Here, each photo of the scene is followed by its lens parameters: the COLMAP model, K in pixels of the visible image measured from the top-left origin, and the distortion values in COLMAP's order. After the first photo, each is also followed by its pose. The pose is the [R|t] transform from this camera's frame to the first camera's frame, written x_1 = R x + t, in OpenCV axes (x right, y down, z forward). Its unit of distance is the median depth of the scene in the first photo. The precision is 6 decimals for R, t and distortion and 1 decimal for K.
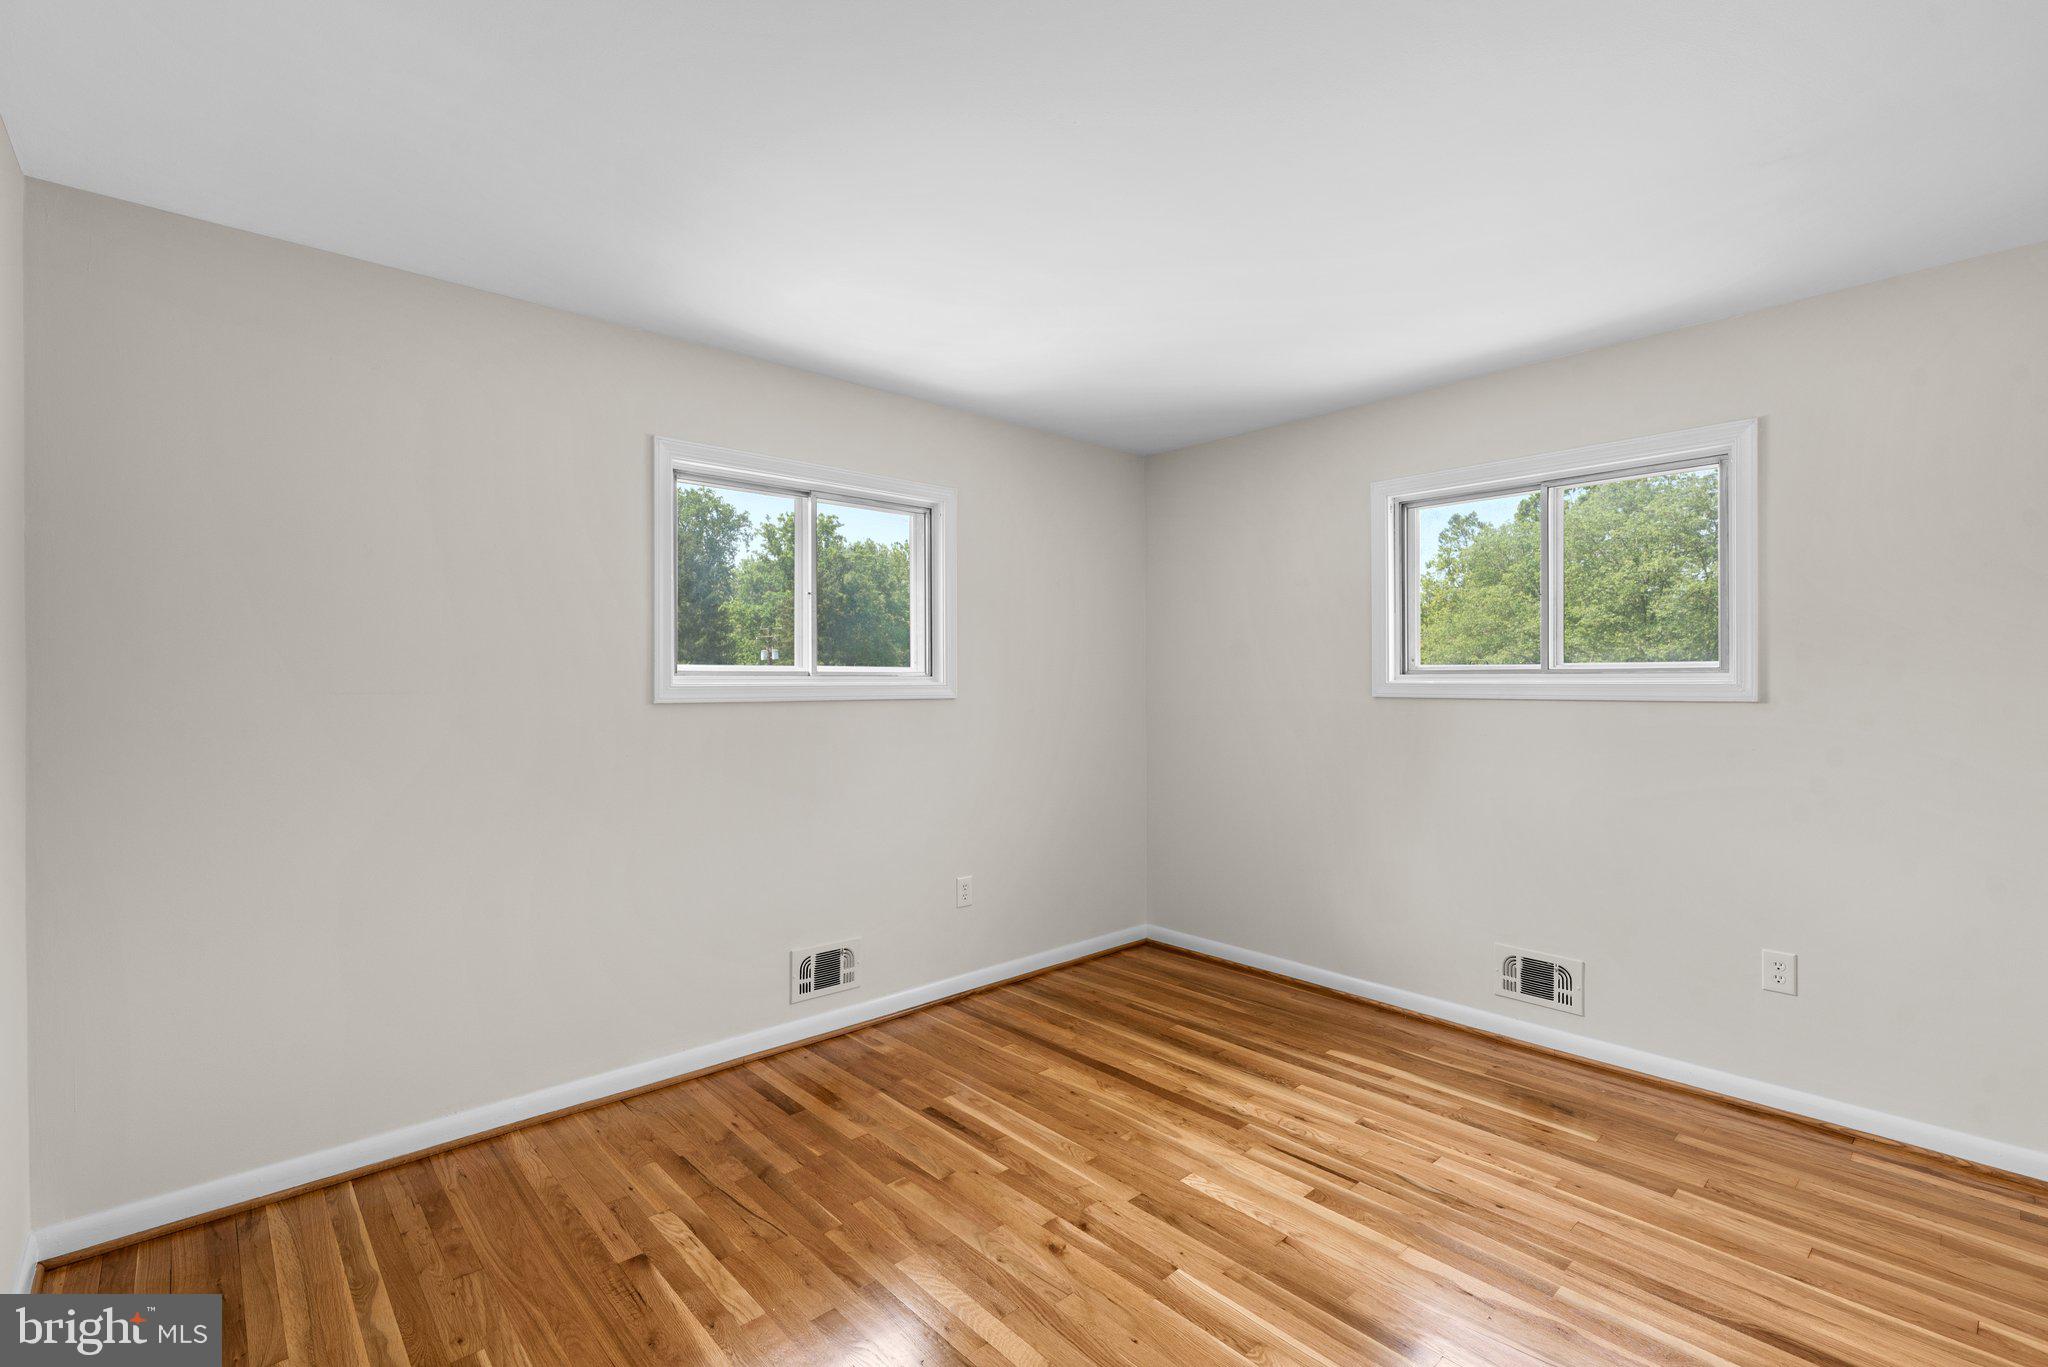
lens RADIAL K [[911.5, 0, 1026.2], [0, 911.5, 690.1], [0, 0, 1]] dist [0.001724, 0.000057]
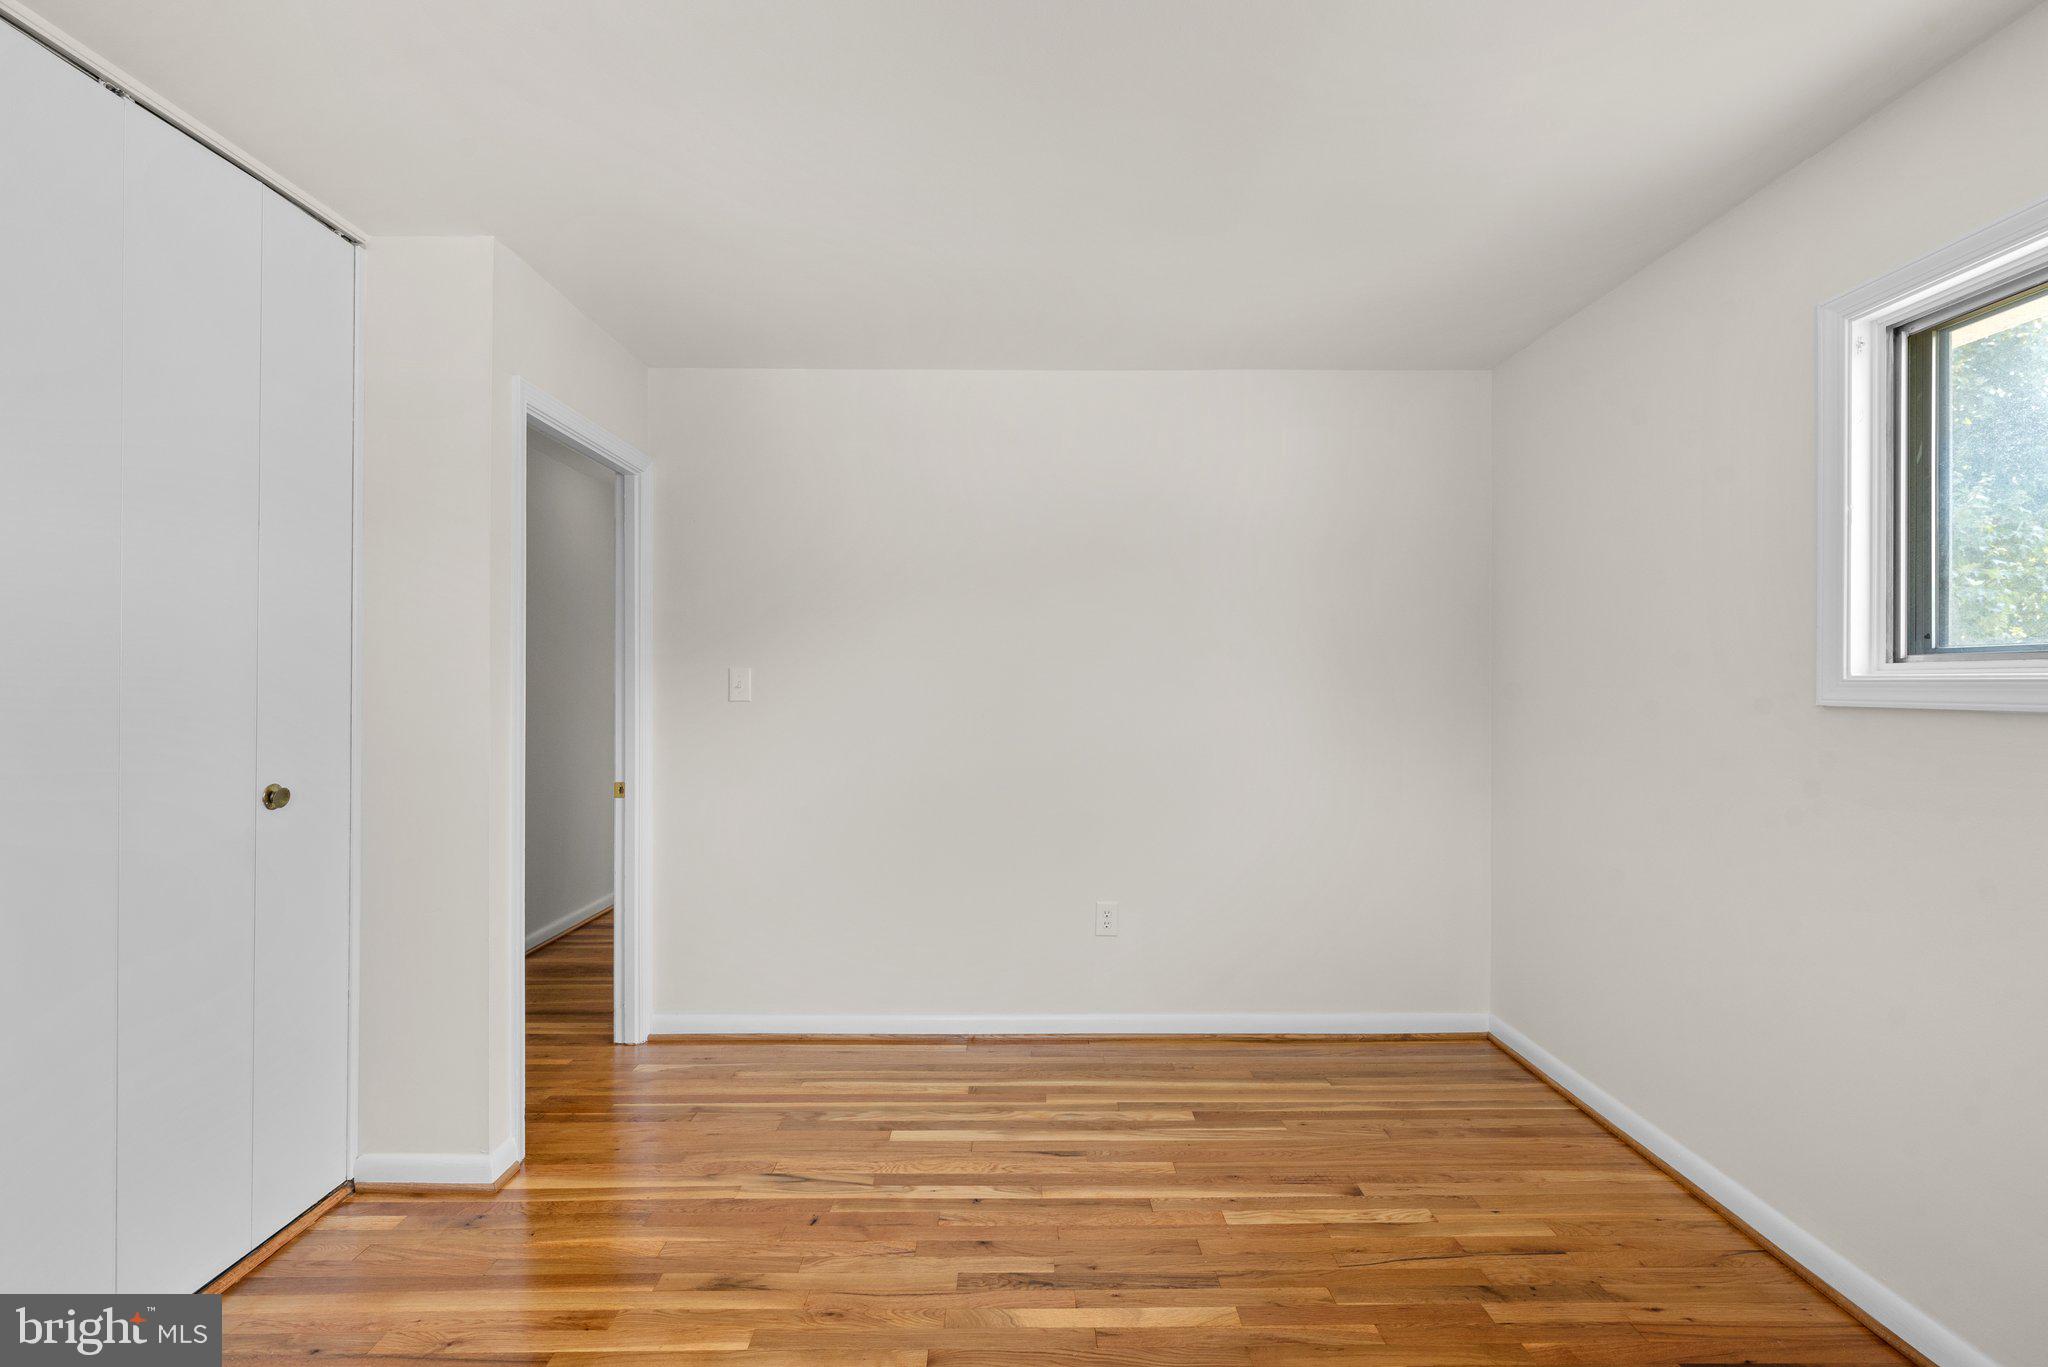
lens RADIAL K [[911.5, 0, 1026.2], [0, 911.5, 690.1], [0, 0, 1]] dist [0.001724, 0.000057]
pose [[-0.674900, 0.002217, -0.737906, 0.639779], [-0.005600, 0.999951, 0.008126, 0.005099], [0.737888, 0.009617, -0.674855, 1.391628]]
